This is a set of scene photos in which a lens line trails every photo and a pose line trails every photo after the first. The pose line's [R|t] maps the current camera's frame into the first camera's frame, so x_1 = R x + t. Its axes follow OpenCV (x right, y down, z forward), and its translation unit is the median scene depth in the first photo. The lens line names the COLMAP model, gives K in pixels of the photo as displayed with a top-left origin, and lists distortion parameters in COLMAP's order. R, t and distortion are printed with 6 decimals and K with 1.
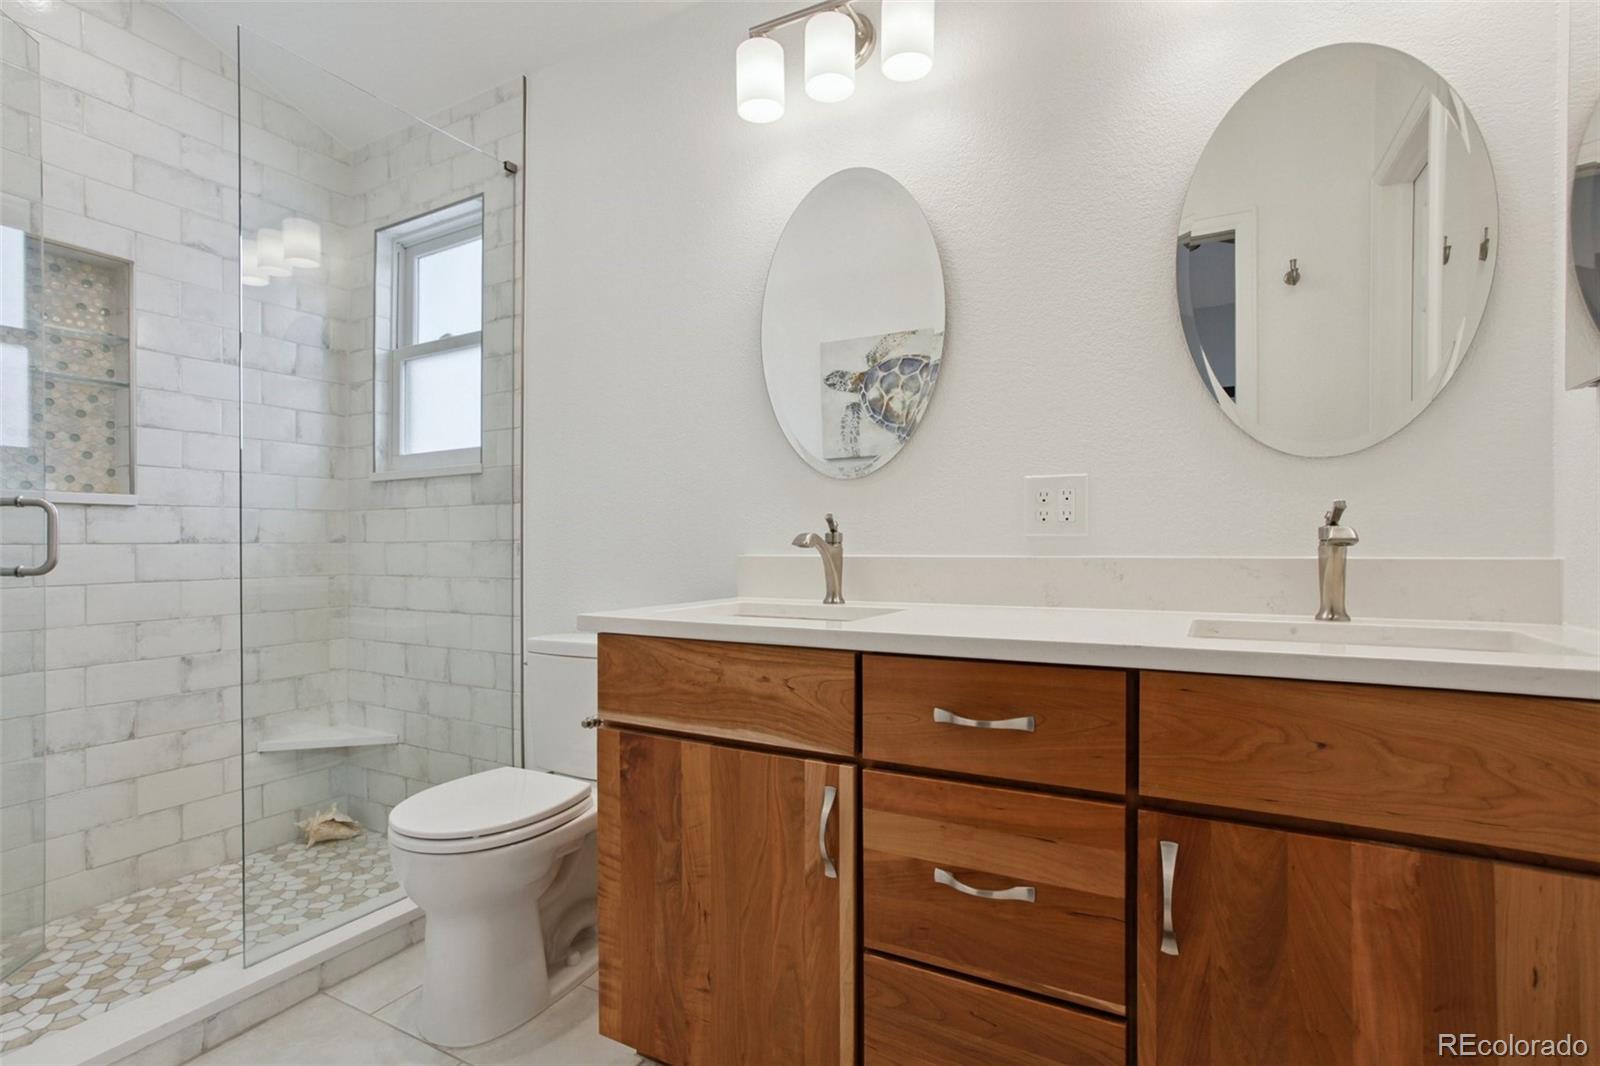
lens RADIAL K [[797.8, 0, 802.5], [0, 797.8, 542.4], [0, 0, 1]] dist [-0.022736, 0.011599]
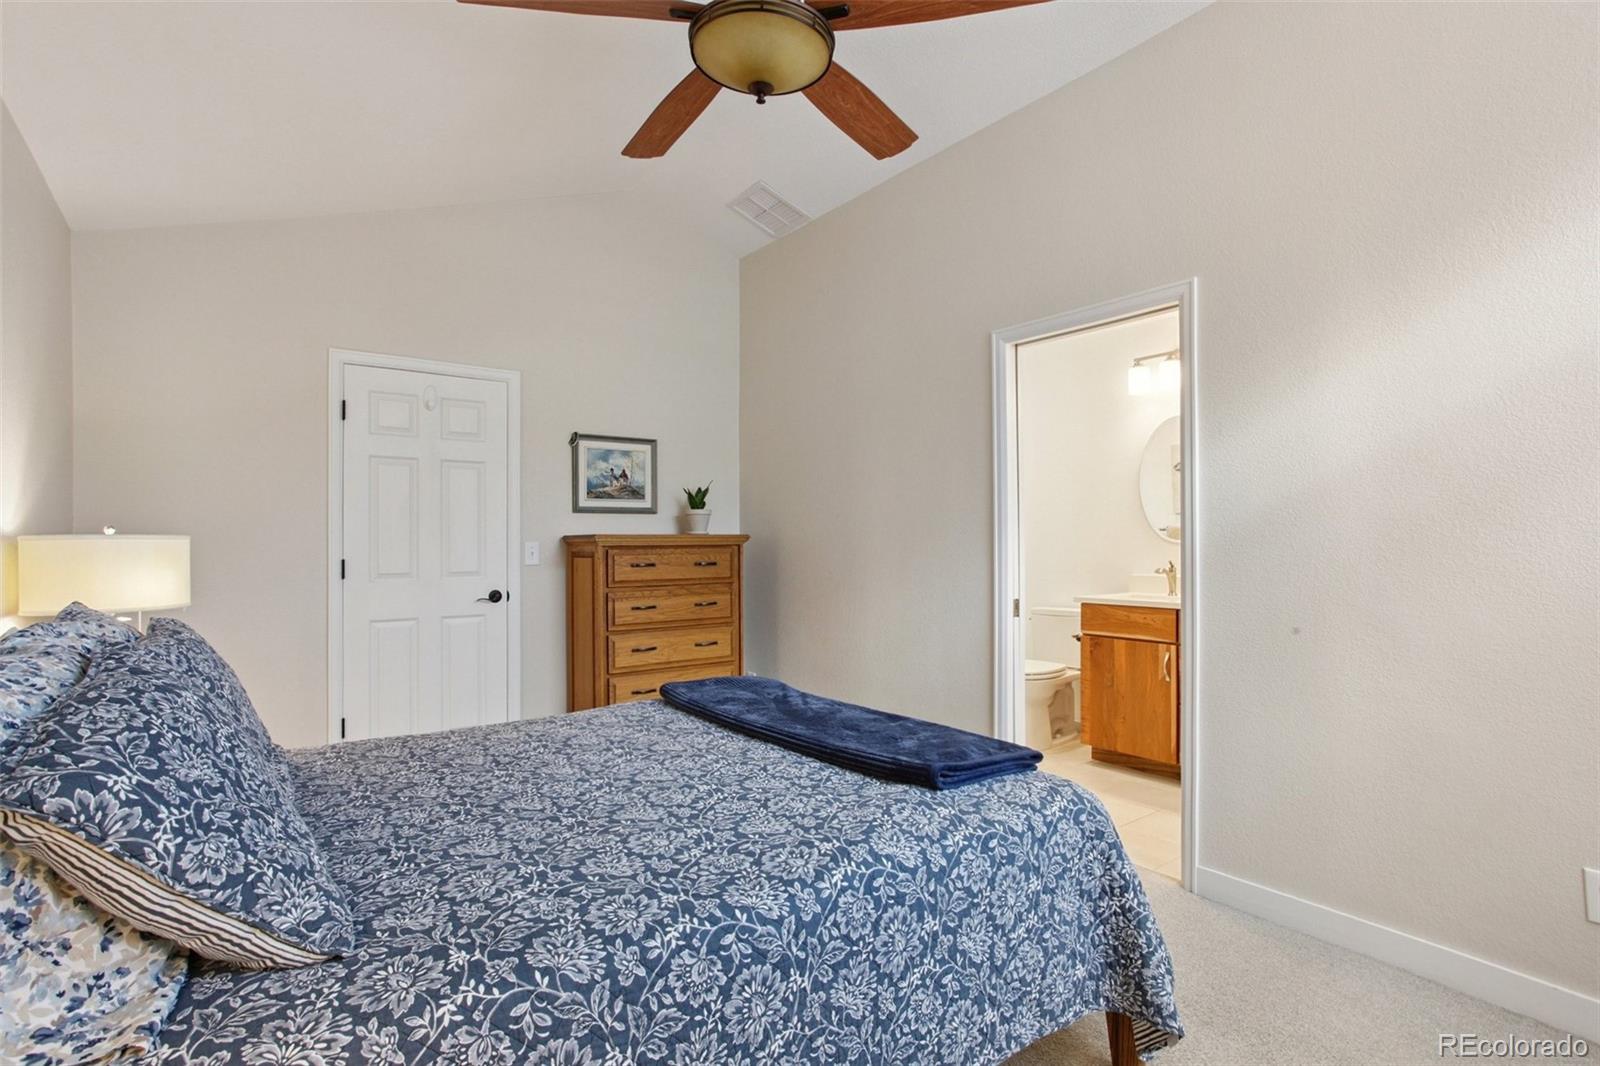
lens RADIAL K [[797.8, 0, 795.6], [0, 797.8, 539.8], [0, 0, 1]] dist [-0.022736, 0.011599]
pose [[0.907608, -0.001485, -0.419816, 0.016404], [-0.000026, 0.999994, -0.003593, -0.112837], [0.419819, 0.003272, 0.907602, -2.183342]]
